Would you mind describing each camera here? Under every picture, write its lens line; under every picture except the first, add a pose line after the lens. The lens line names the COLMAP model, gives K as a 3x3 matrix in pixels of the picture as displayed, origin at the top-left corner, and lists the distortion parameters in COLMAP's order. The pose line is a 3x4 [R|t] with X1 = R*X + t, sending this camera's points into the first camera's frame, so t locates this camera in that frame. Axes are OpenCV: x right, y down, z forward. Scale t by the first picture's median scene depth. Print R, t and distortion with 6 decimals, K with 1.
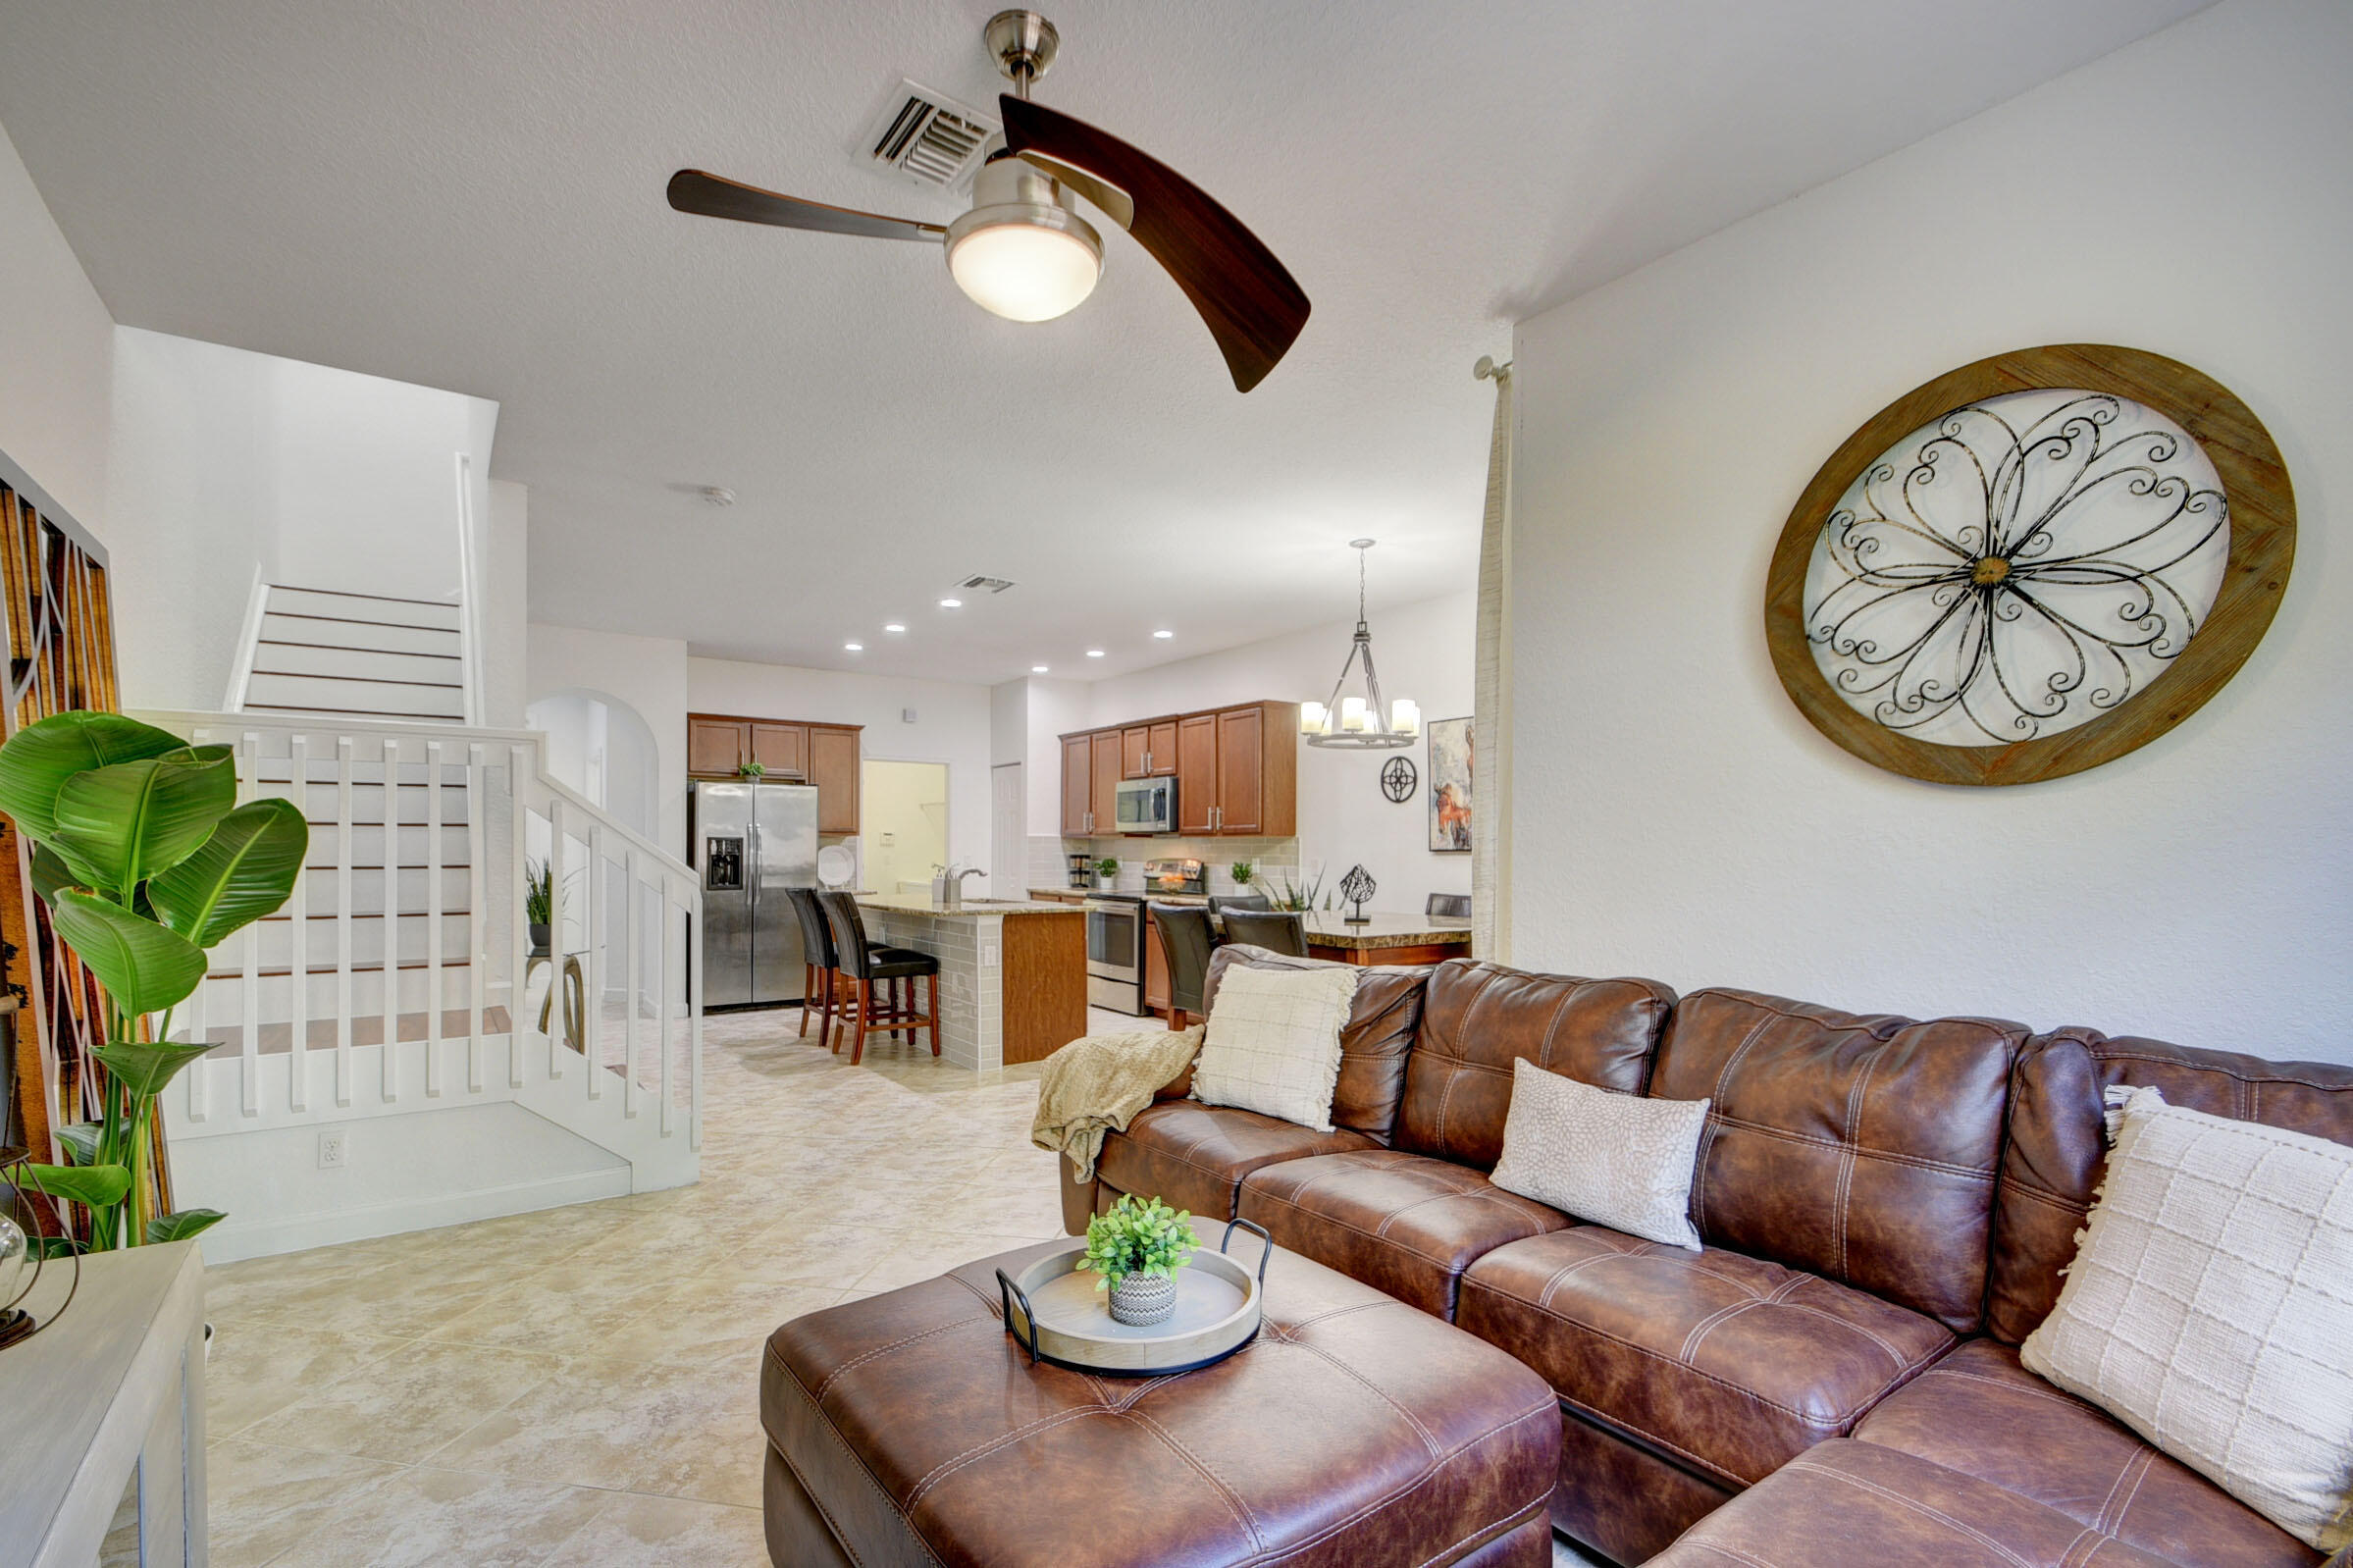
lens RADIAL K [[1049.5, 0, 1168.9], [0, 1049.5, 853.6], [0, 0, 1]] dist [0.019150, -0.020944]
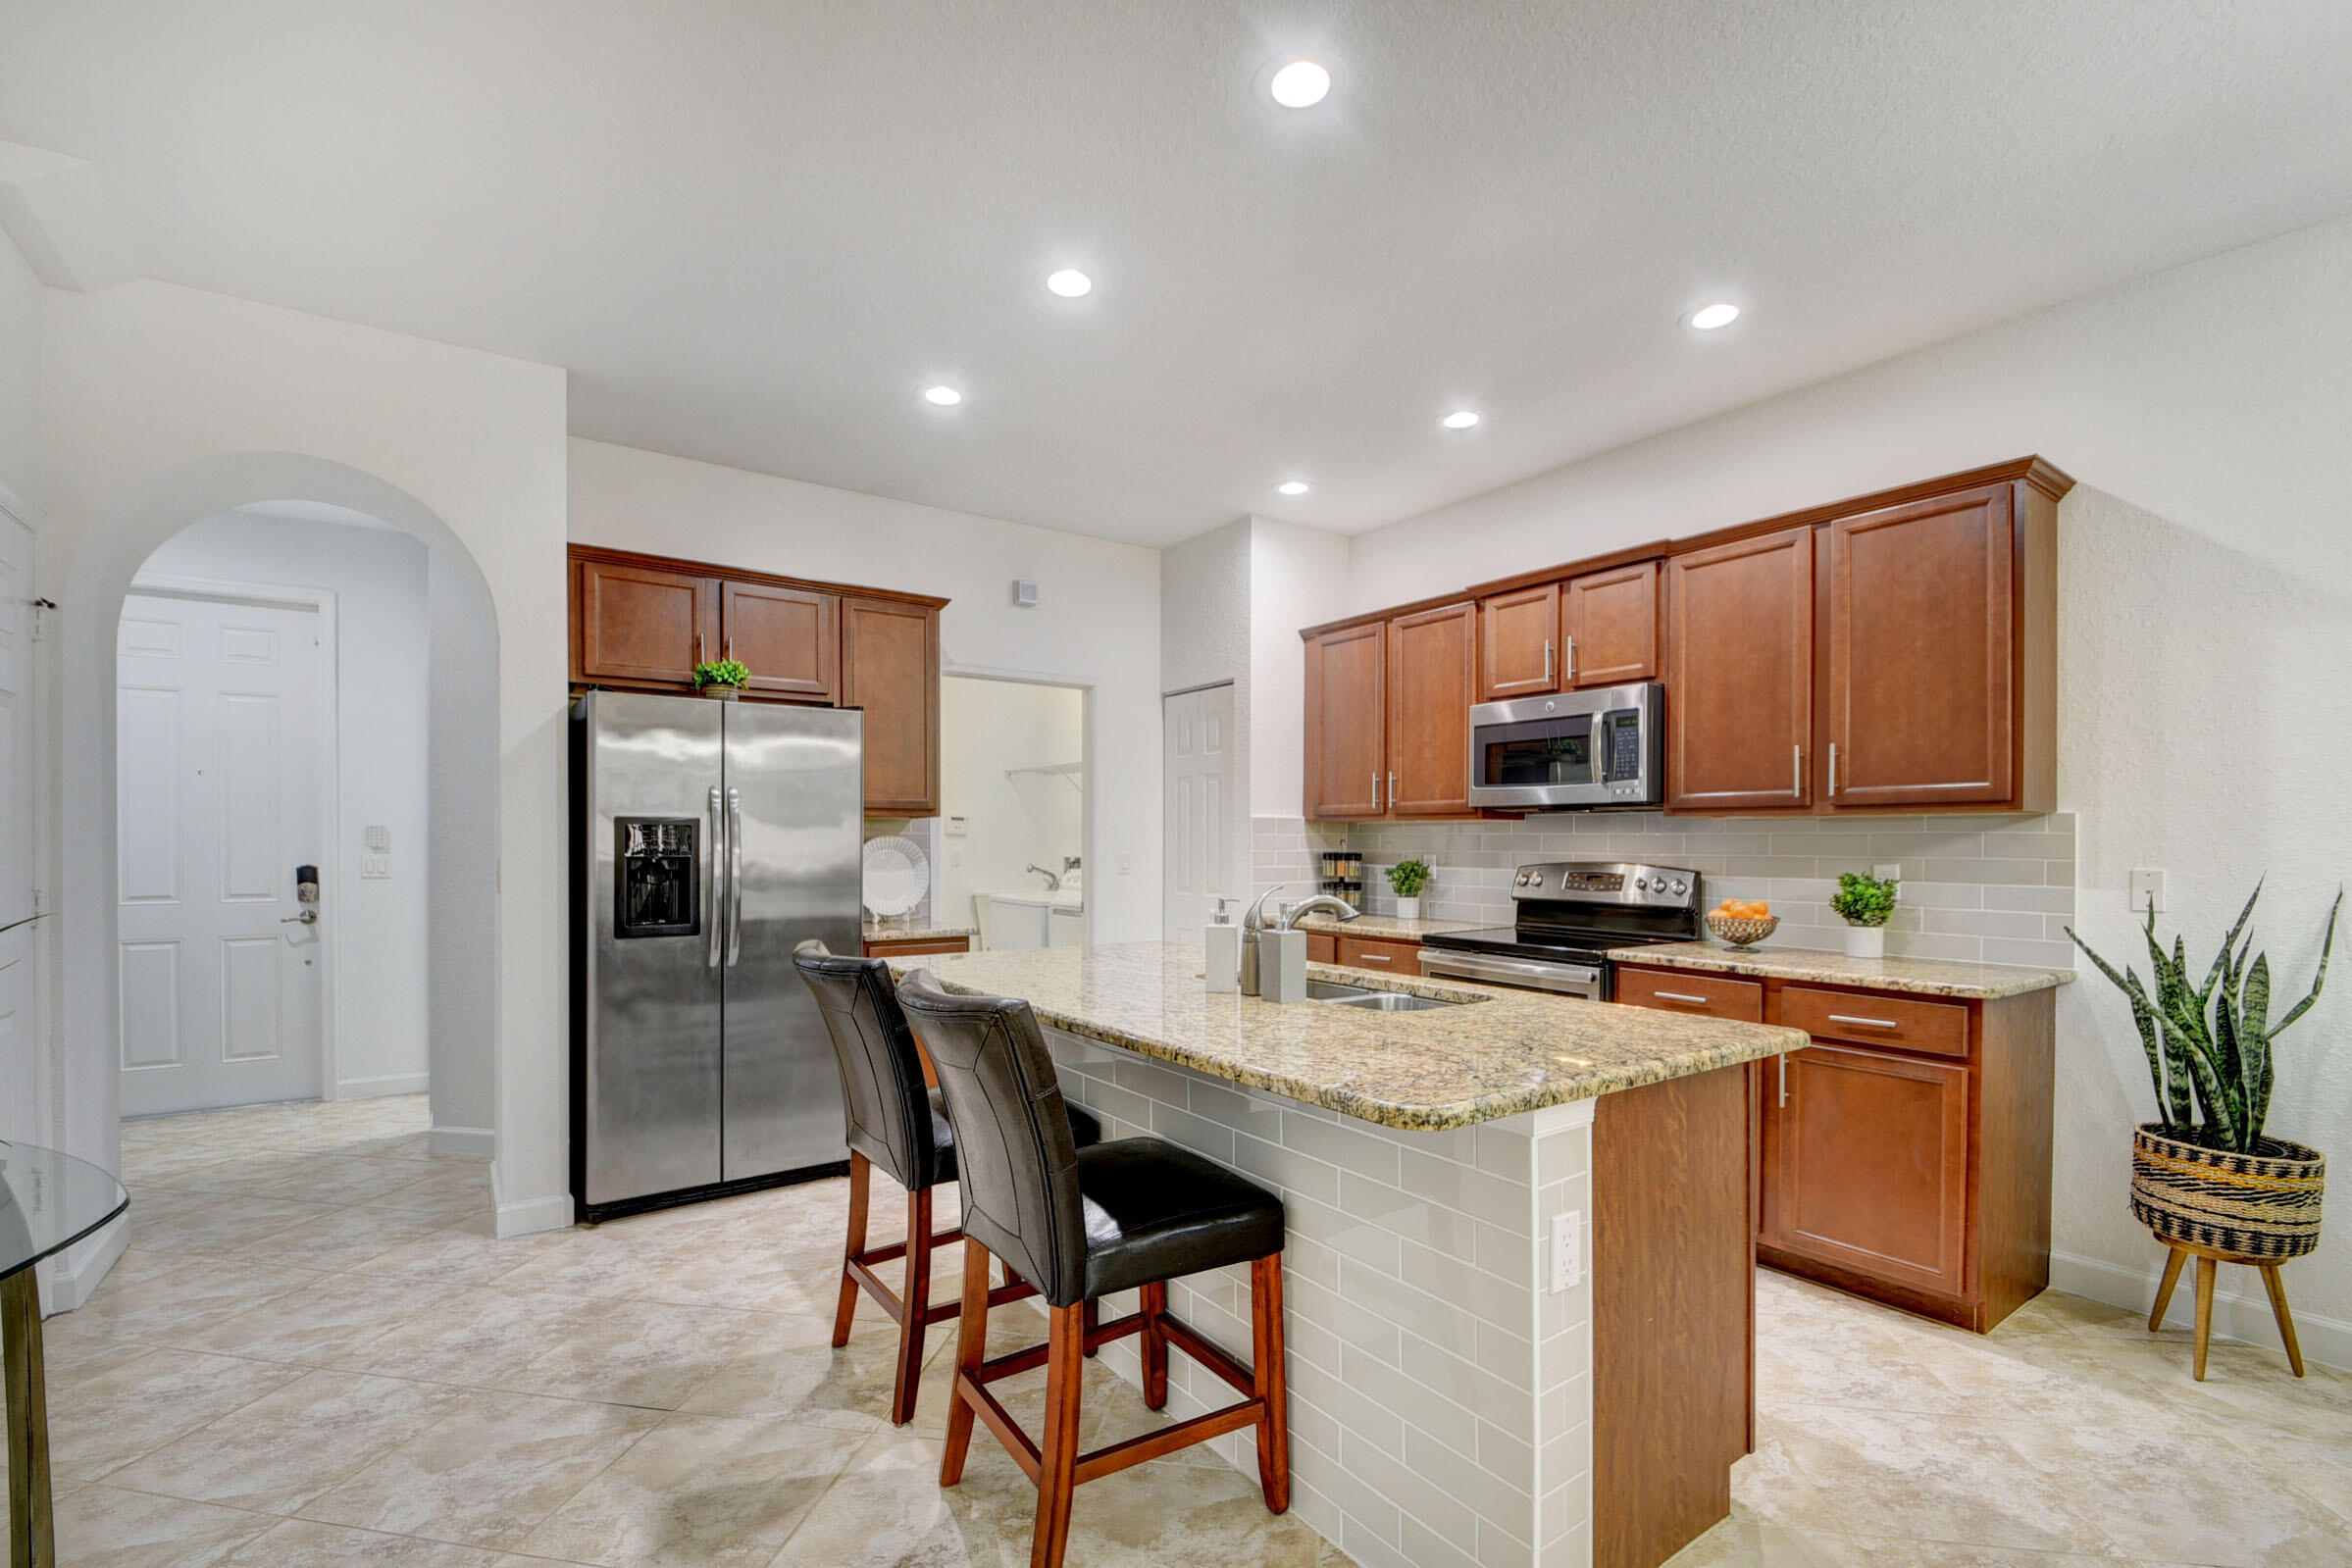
lens RADIAL K [[1034.7, 0, 1174.5], [0, 1034.7, 848.6], [0, 0, 1]] dist [0.042686, -0.019031]
pose [[0.999996, -0.002662, 0.000866, -0.194091], [0.002659, 0.999990, 0.003497, -0.003398], [-0.000875, -0.003494, 0.999994, 0.532245]]
